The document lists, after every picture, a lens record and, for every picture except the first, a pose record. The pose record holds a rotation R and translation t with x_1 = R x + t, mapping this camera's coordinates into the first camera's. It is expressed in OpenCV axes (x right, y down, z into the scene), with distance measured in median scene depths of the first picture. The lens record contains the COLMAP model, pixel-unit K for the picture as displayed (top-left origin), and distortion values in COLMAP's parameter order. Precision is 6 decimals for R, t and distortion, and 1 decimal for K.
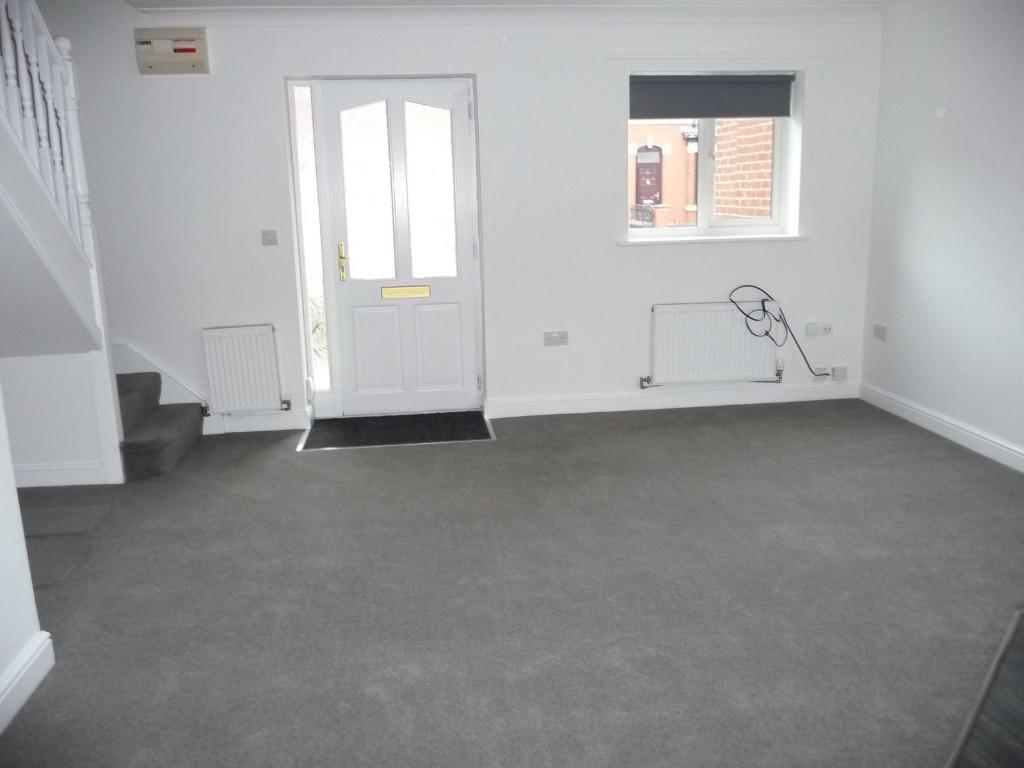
lens RADIAL K [[853.2, 0, 510.5], [0, 853.2, 382.0], [0, 0, 1]] dist [-0.034153, 0.018303]
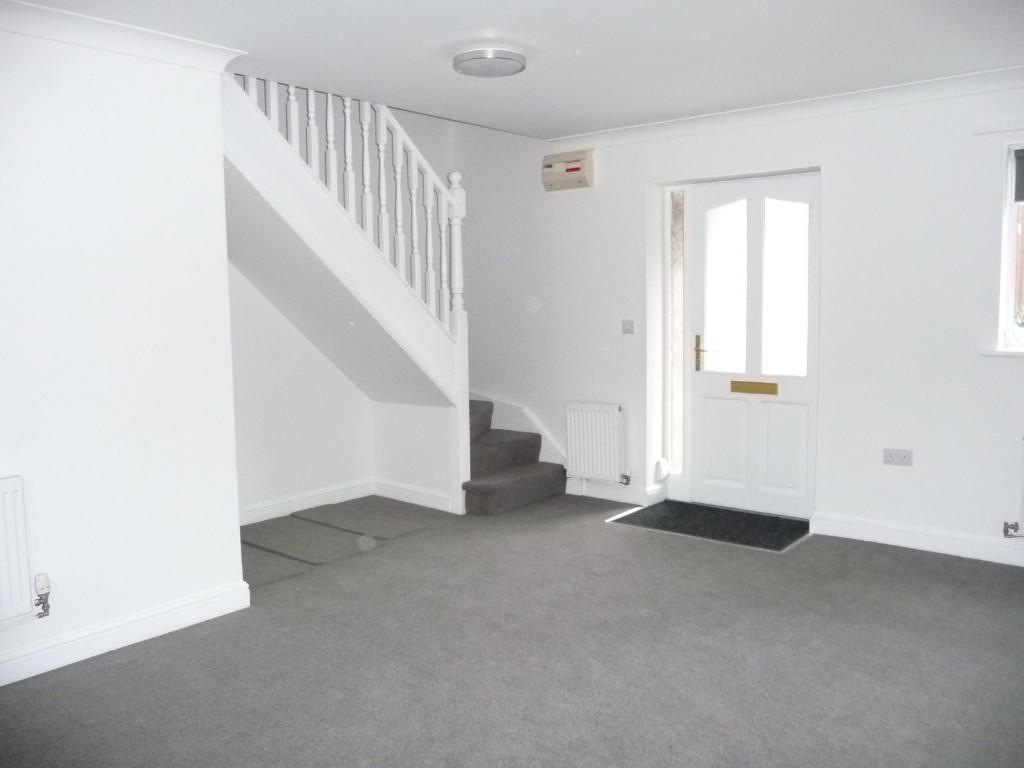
lens RADIAL K [[853.2, 0, 508.9], [0, 853.2, 382.5], [0, 0, 1]] dist [-0.034153, 0.018303]
pose [[0.695587, 0.087301, -0.713118, 0.409637], [-0.157972, 0.986883, -0.033273, -0.037134], [0.700859, 0.135796, 0.700254, 0.123168]]
